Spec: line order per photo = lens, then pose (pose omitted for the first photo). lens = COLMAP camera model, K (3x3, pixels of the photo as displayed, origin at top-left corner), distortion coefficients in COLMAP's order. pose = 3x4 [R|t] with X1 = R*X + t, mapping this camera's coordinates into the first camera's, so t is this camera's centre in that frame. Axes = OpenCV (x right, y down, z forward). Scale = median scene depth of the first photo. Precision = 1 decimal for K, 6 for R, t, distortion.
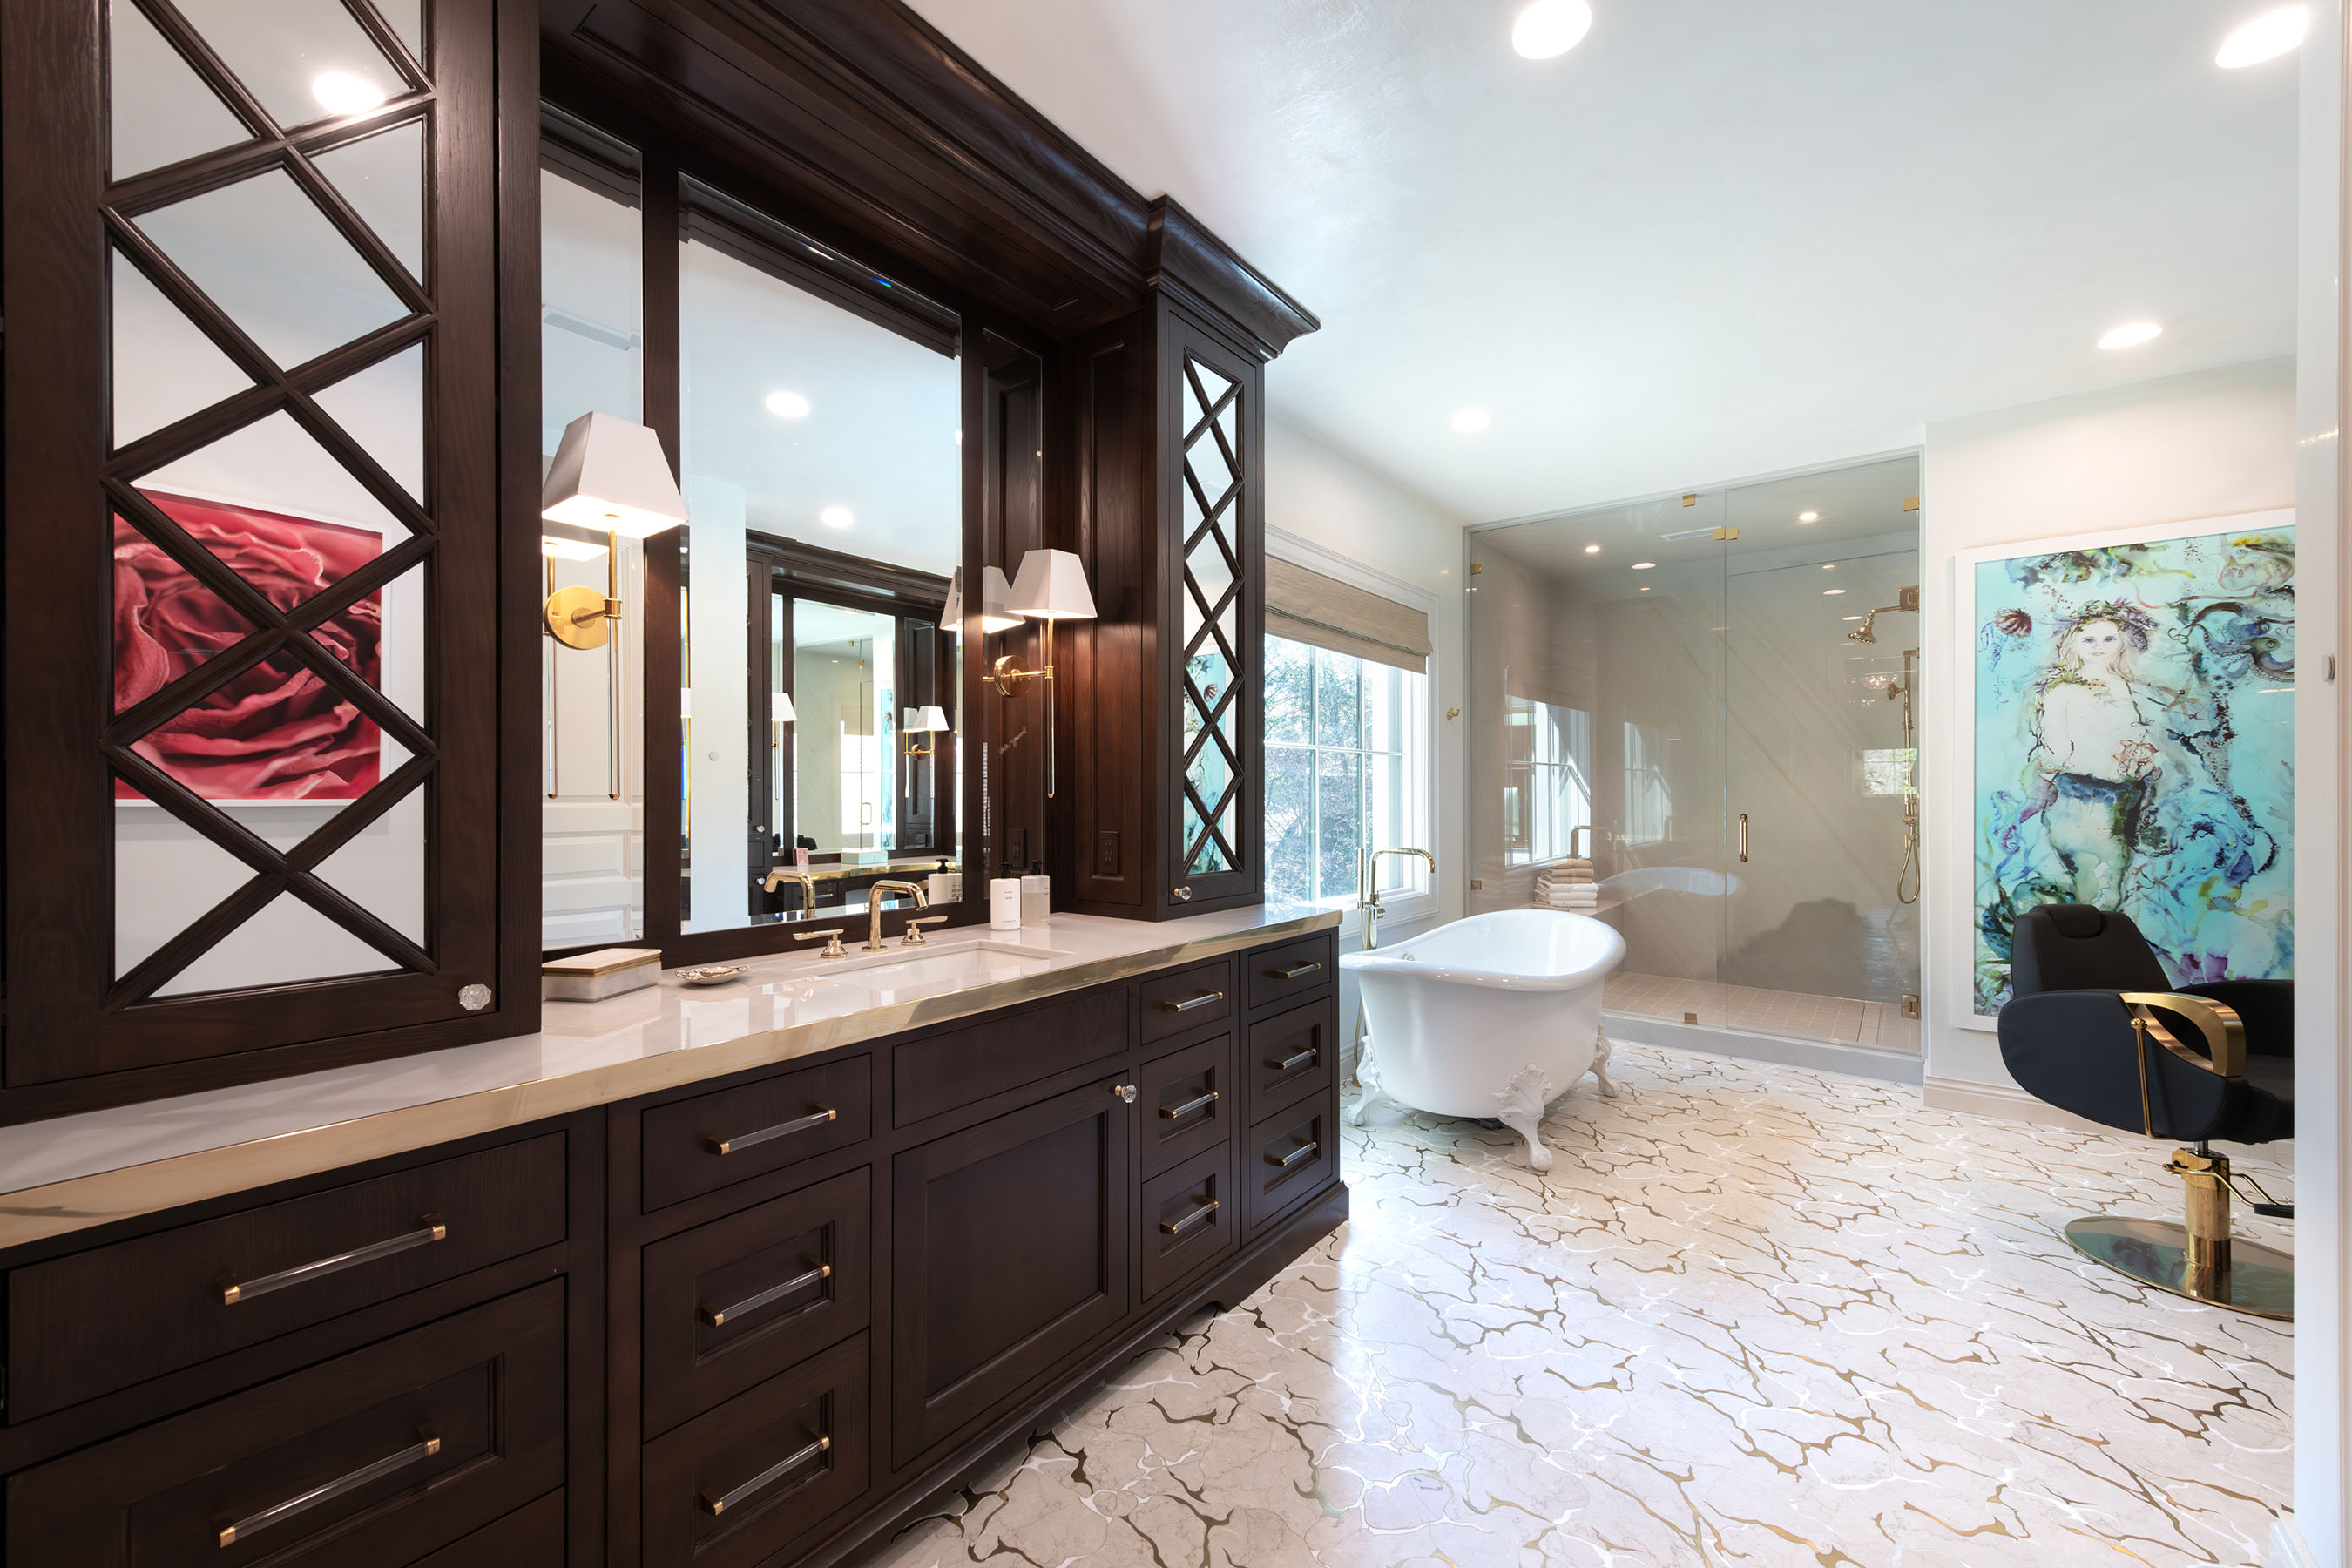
lens RADIAL K [[924.7, 0, 1161.2], [0, 924.7, 796.4], [0, 0, 1]] dist [0.001920, -0.001242]
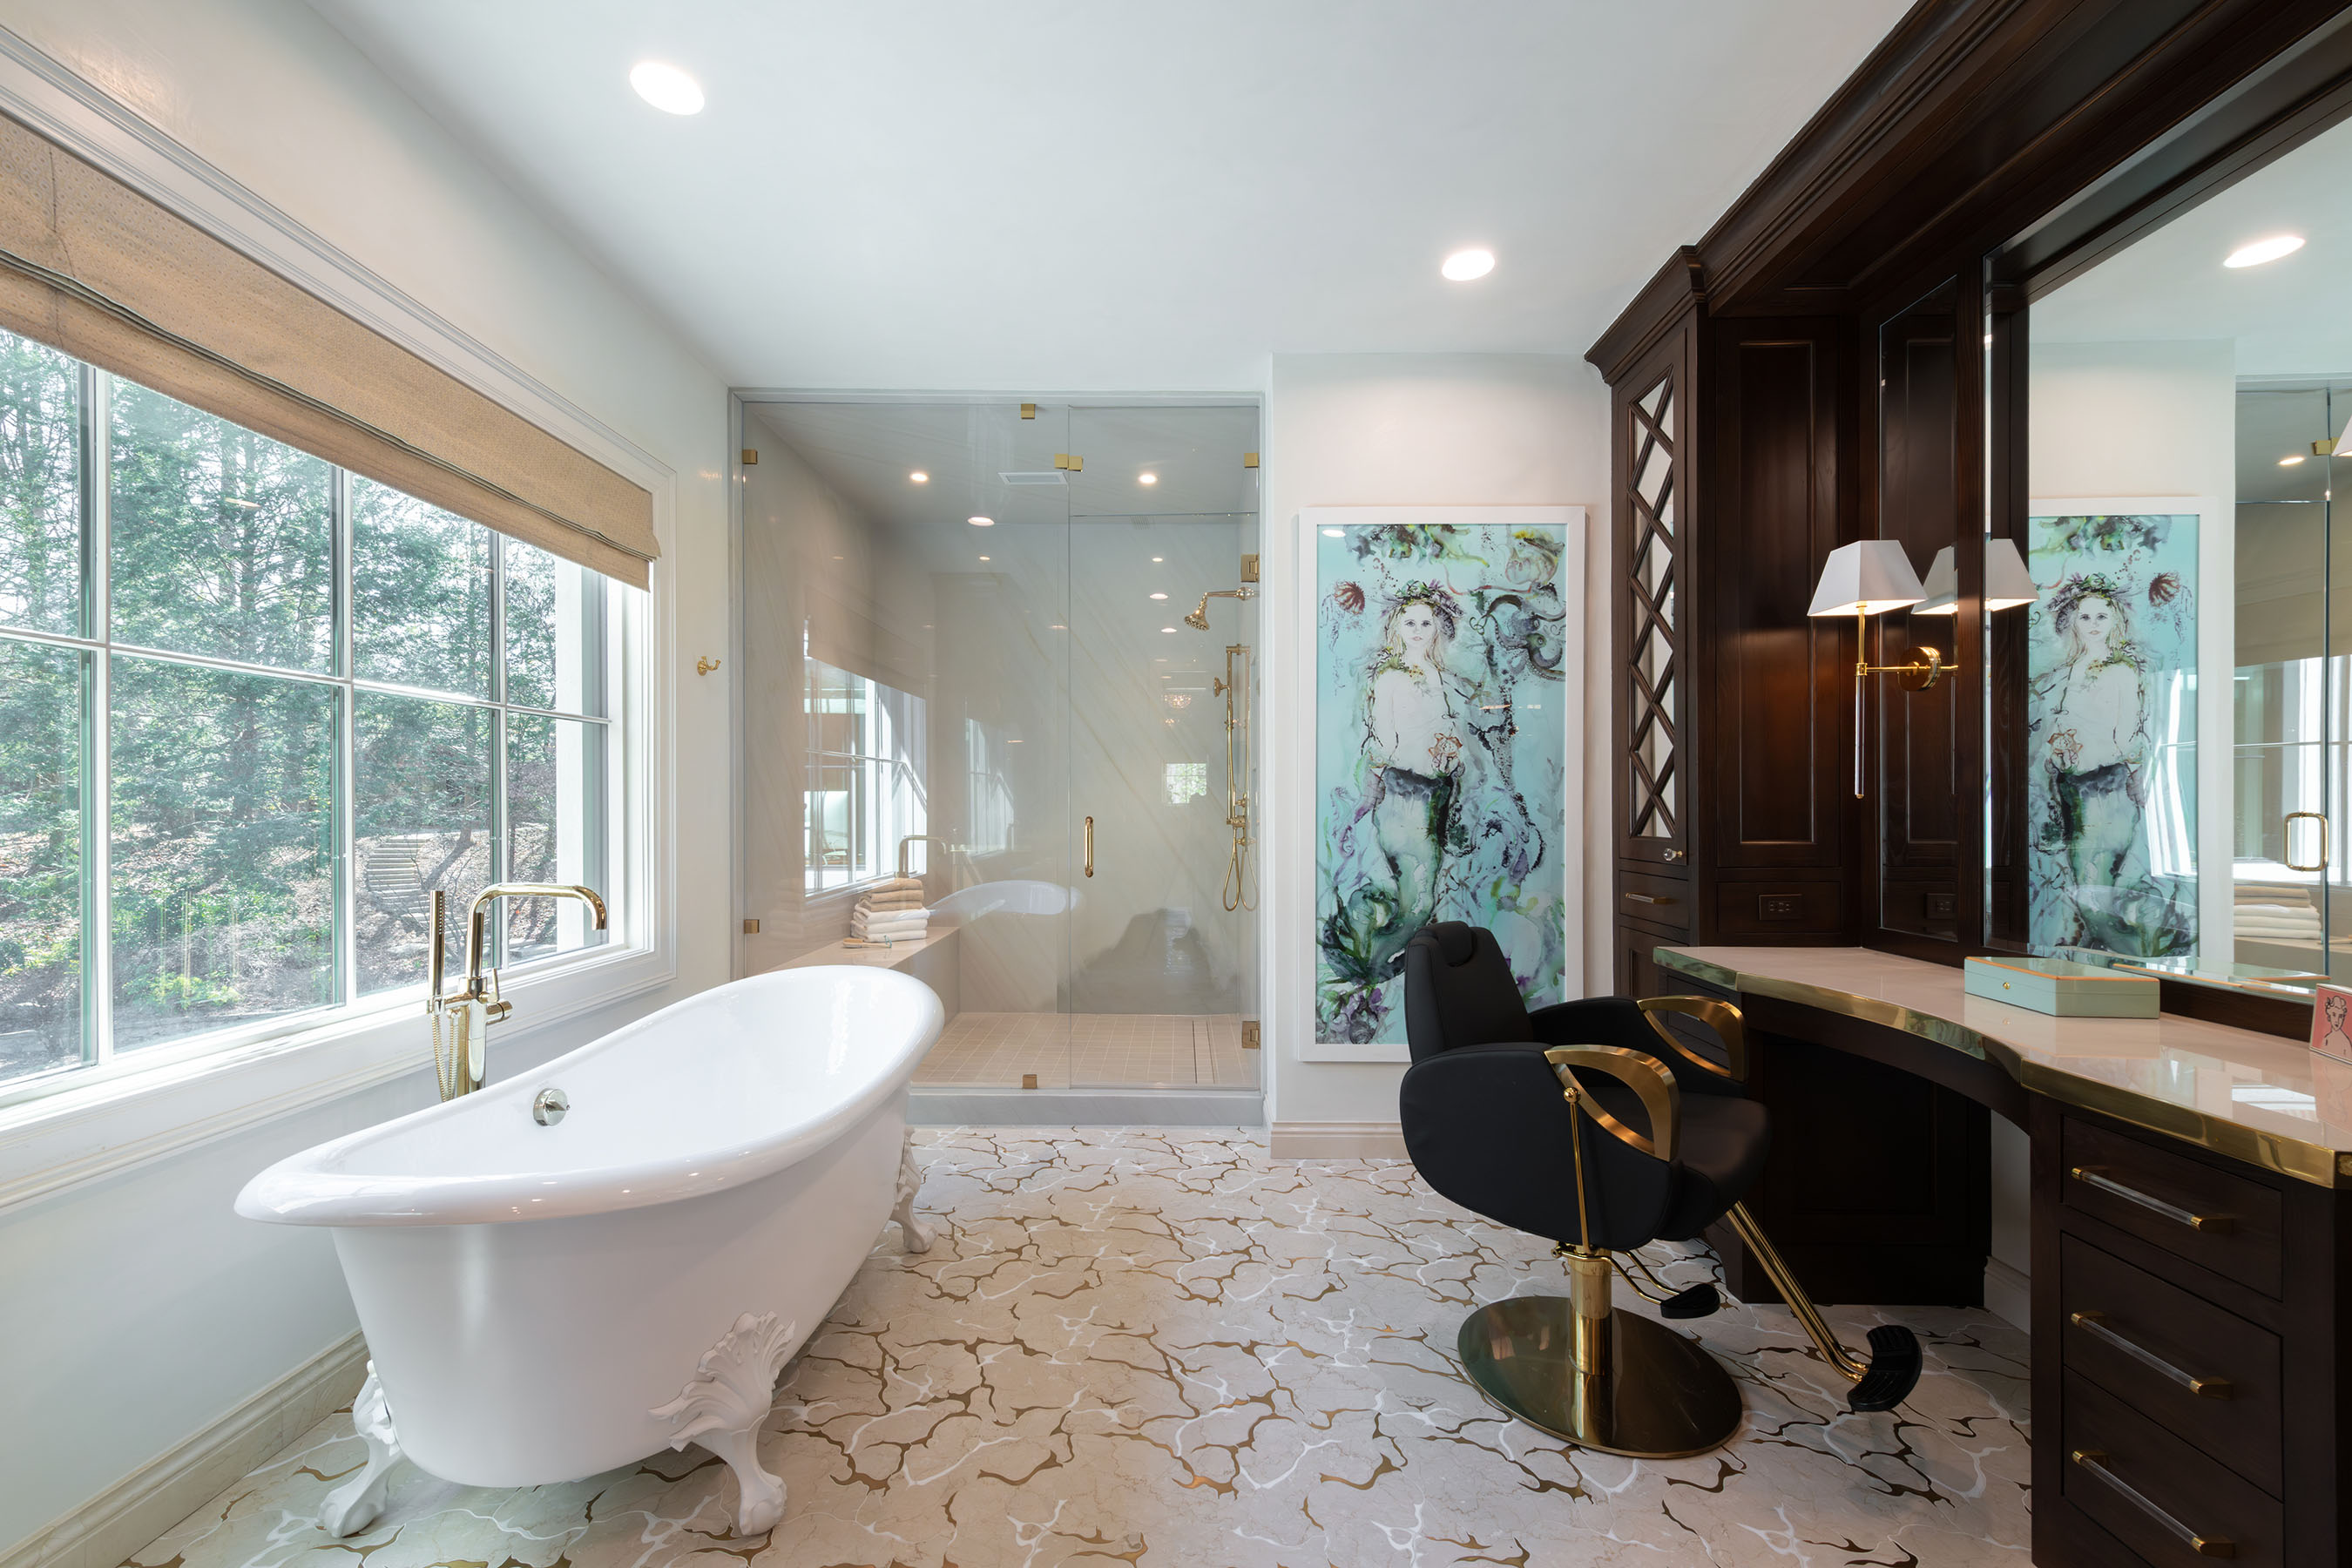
lens RADIAL K [[924.7, 0, 1169.9], [0, 924.7, 802.4], [0, 0, 1]] dist [0.001920, -0.001242]
pose [[0.786226, 0.004418, 0.617924, 0.241875], [-0.000266, 0.999977, -0.006810, 0.015100], [-0.617939, 0.005190, 0.786209, 0.415568]]
